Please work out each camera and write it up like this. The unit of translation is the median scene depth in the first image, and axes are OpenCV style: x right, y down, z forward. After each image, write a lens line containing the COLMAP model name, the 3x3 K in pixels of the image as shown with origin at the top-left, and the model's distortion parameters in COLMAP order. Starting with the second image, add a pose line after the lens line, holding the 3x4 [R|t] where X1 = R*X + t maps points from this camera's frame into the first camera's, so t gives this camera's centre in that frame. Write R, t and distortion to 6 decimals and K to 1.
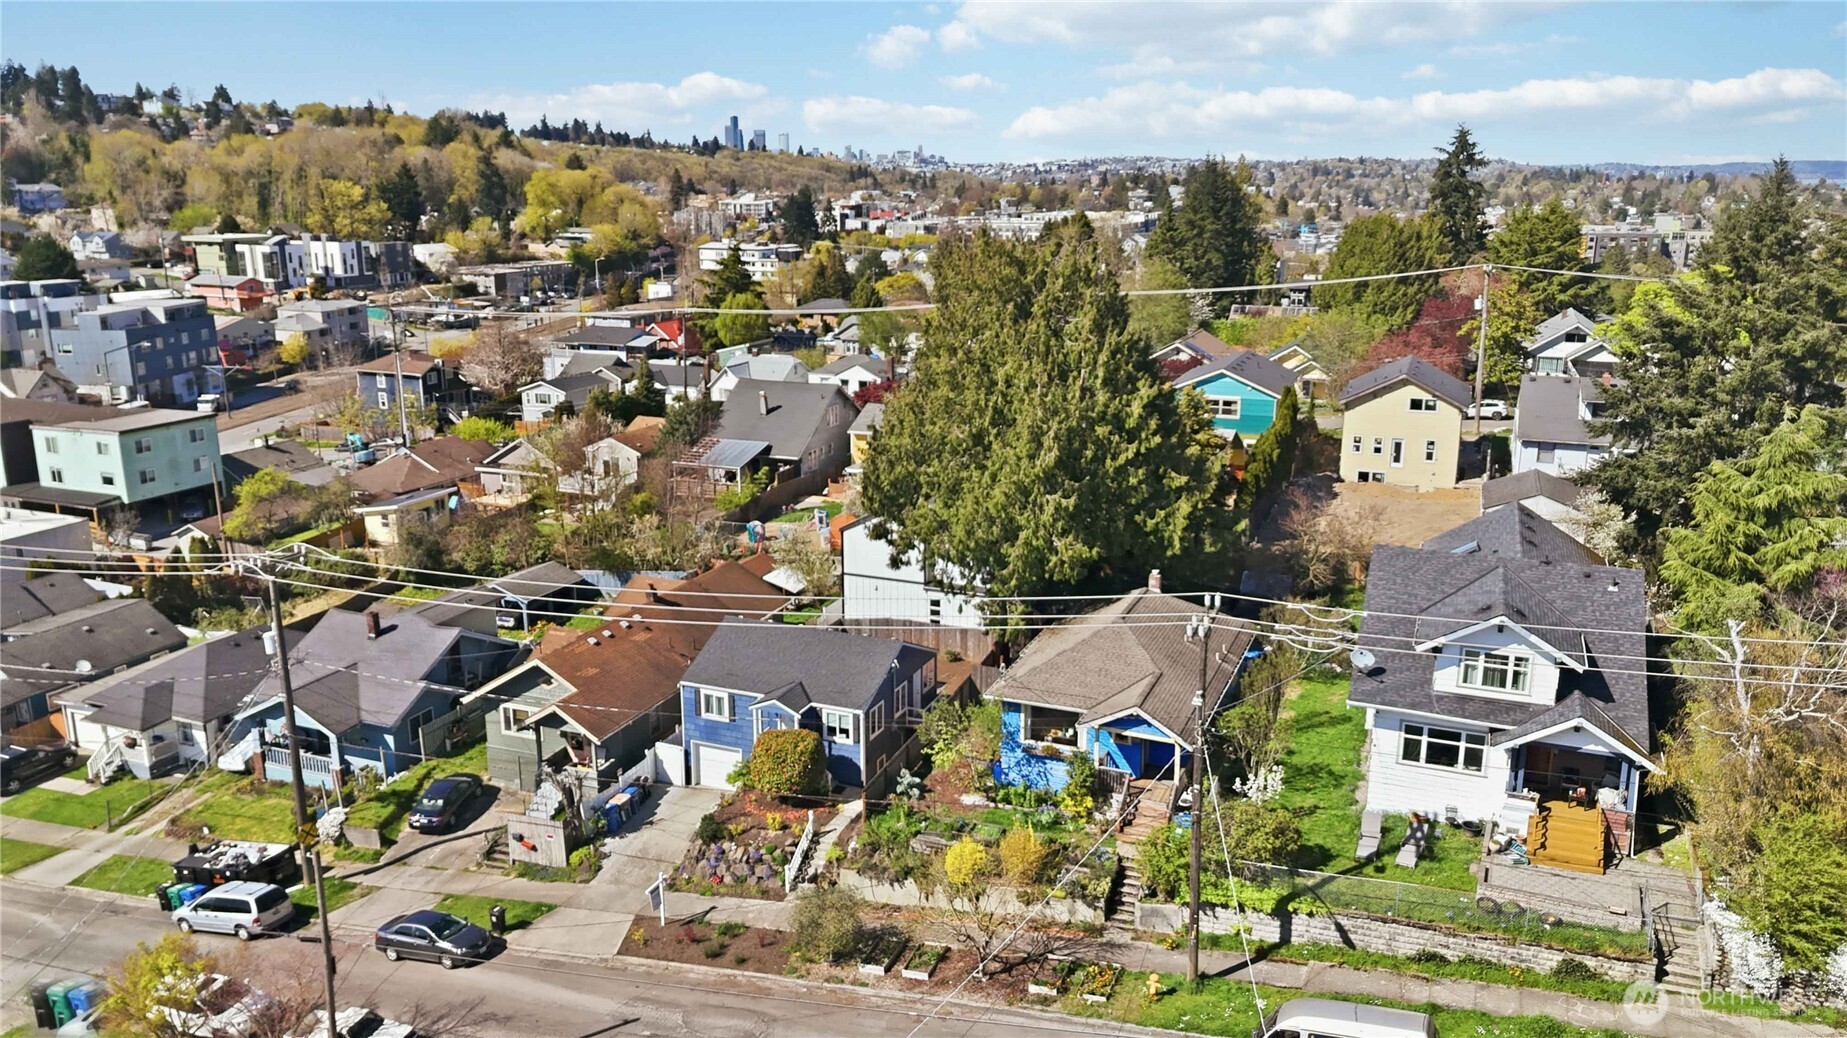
lens RADIAL K [[1359.8, 0, 929.8], [0, 1359.8, 521.0], [0, 0, 1]] dist [0.071063, -0.069811]
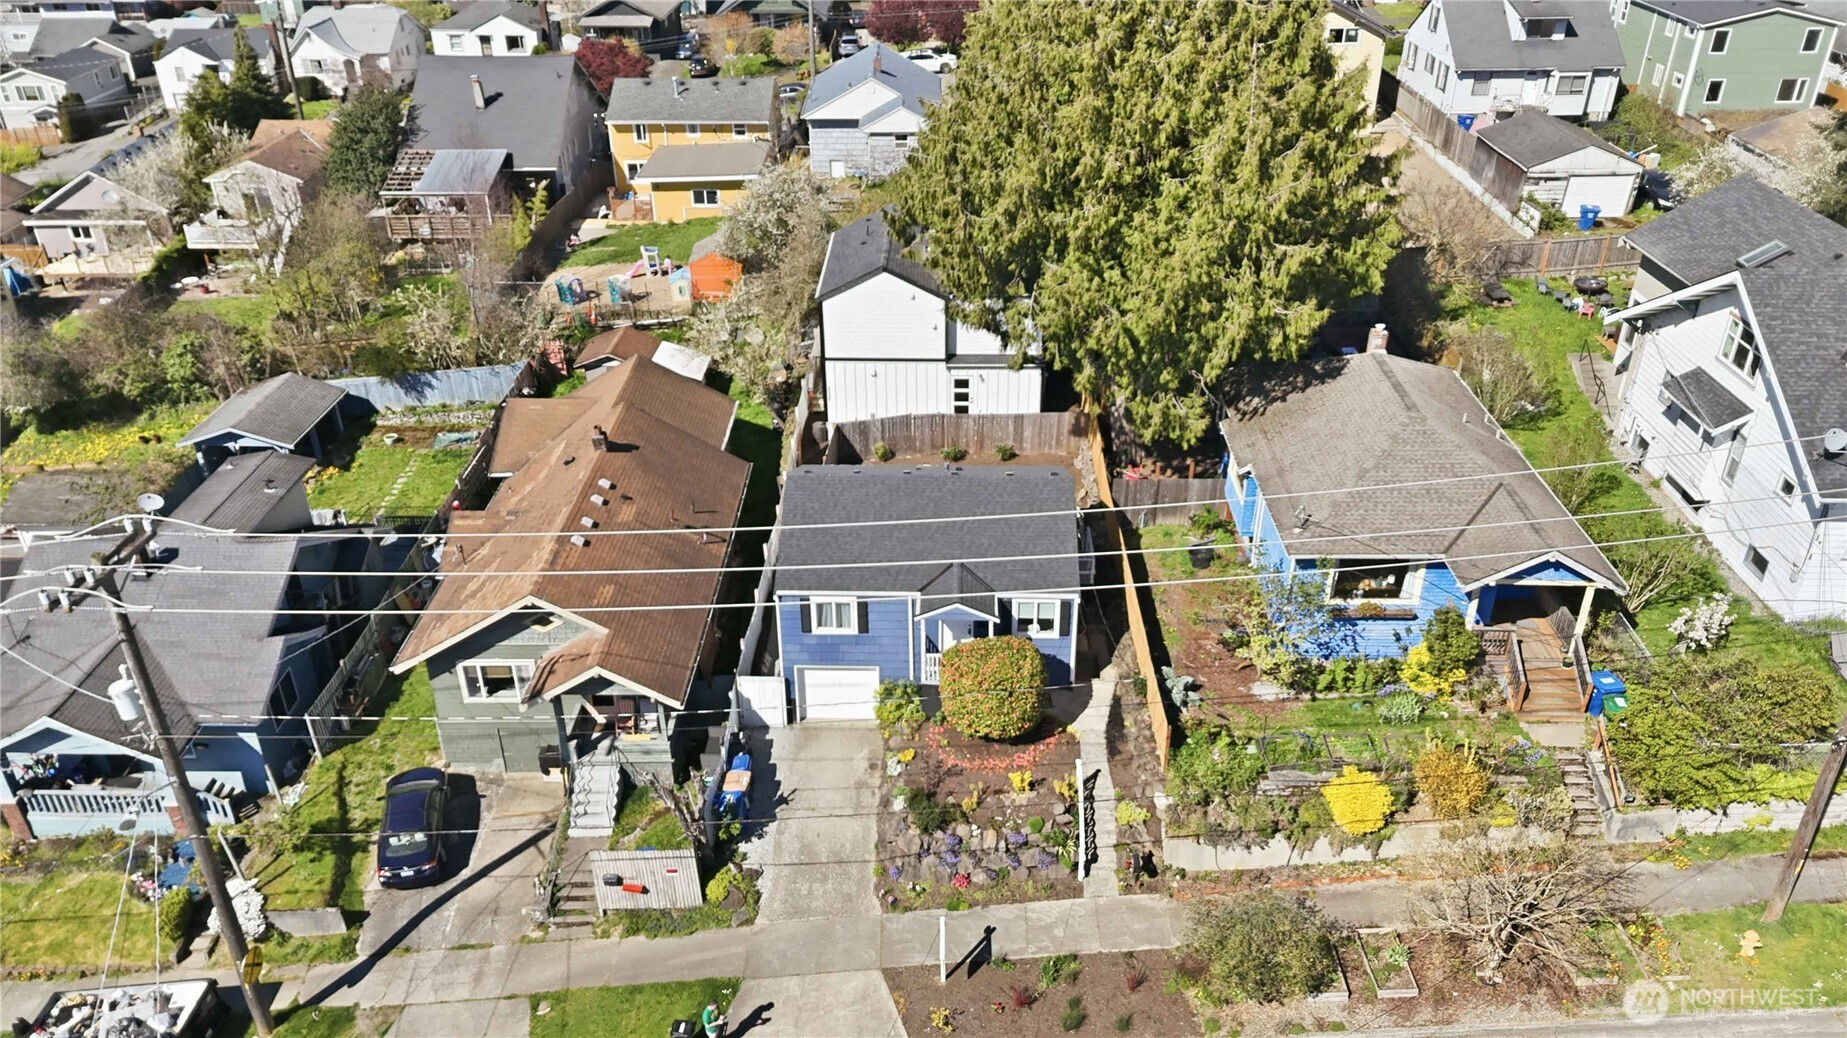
lens RADIAL K [[1359.8, 0, 924.8], [0, 1359.8, 521.1], [0, 0, 1]] dist [0.071063, -0.069811]
pose [[0.932533, -0.184985, 0.310102, -0.280357], [0.096229, 0.955064, 0.280345, -0.084164], [-0.348026, -0.231590, 0.908429, 0.336401]]
